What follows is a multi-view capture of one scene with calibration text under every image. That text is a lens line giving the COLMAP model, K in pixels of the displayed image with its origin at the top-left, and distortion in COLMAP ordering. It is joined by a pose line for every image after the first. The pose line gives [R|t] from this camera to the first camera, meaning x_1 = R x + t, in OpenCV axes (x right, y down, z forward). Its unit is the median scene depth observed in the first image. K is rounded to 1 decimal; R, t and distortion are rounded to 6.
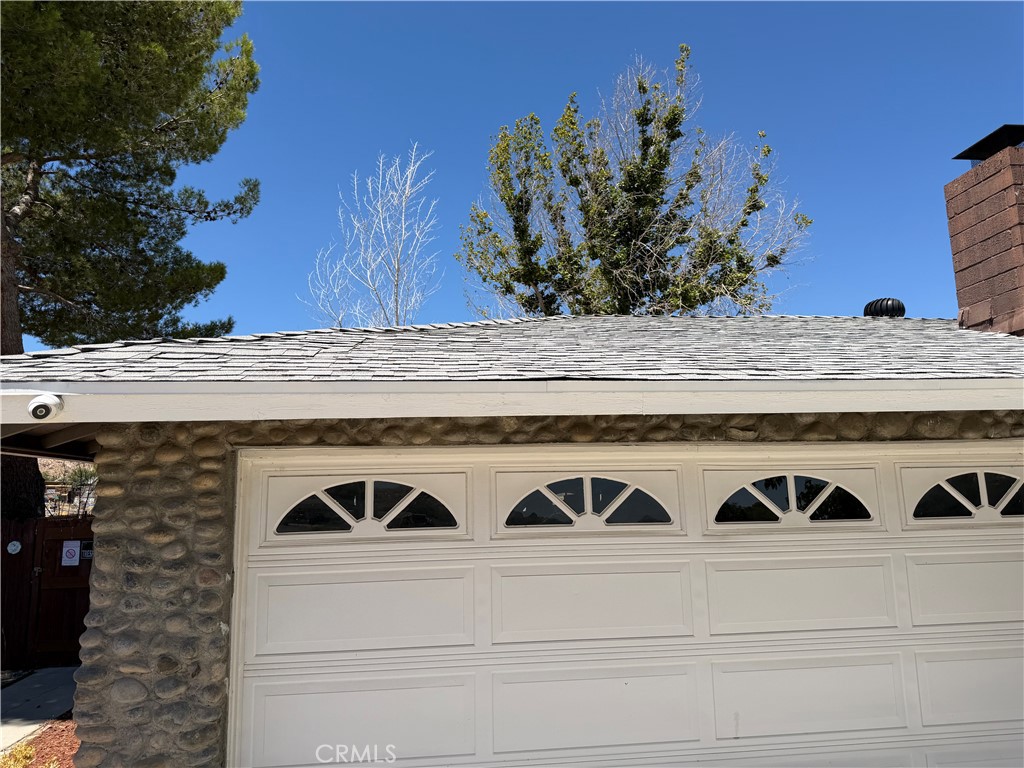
lens RADIAL K [[755.4, 0, 512.0], [0, 755.4, 384.0], [0, 0, 1]] dist [0.136187, -0.146082]
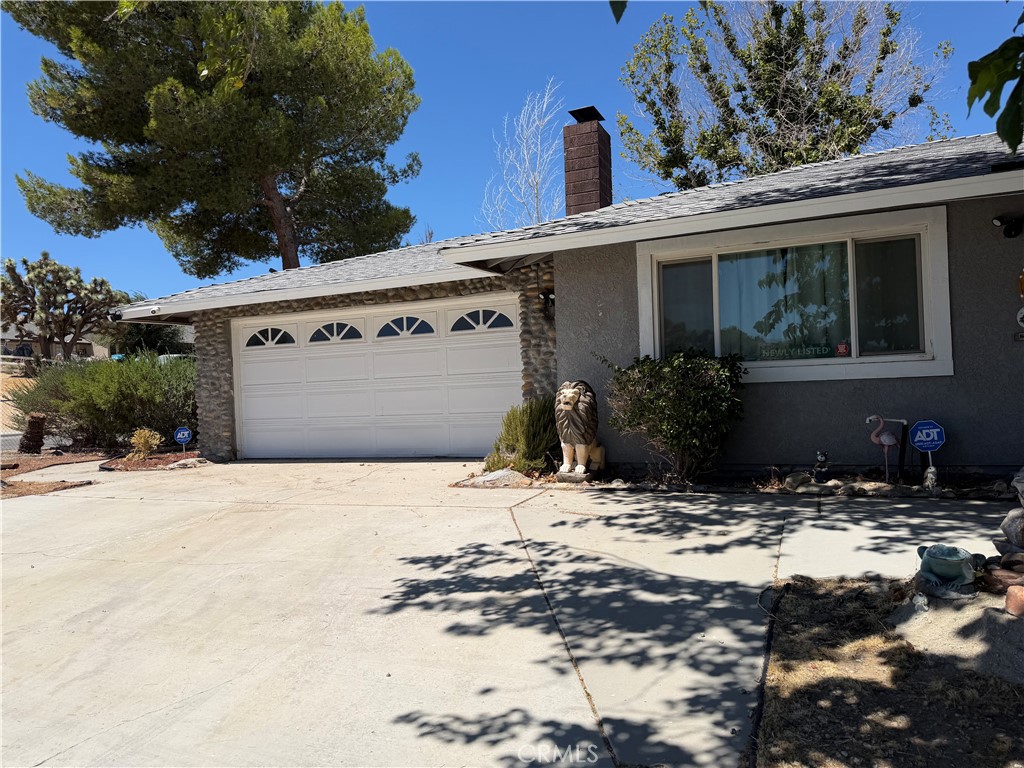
lens RADIAL K [[755.4, 0, 512.0], [0, 755.4, 384.0], [0, 0, 1]] dist [0.136187, -0.146082]
pose [[0.843837, -0.017195, -0.536324, 2.041979], [0.108073, 0.984451, 0.138477, 0.034707], [0.525603, -0.174815, 0.832575, -0.908544]]
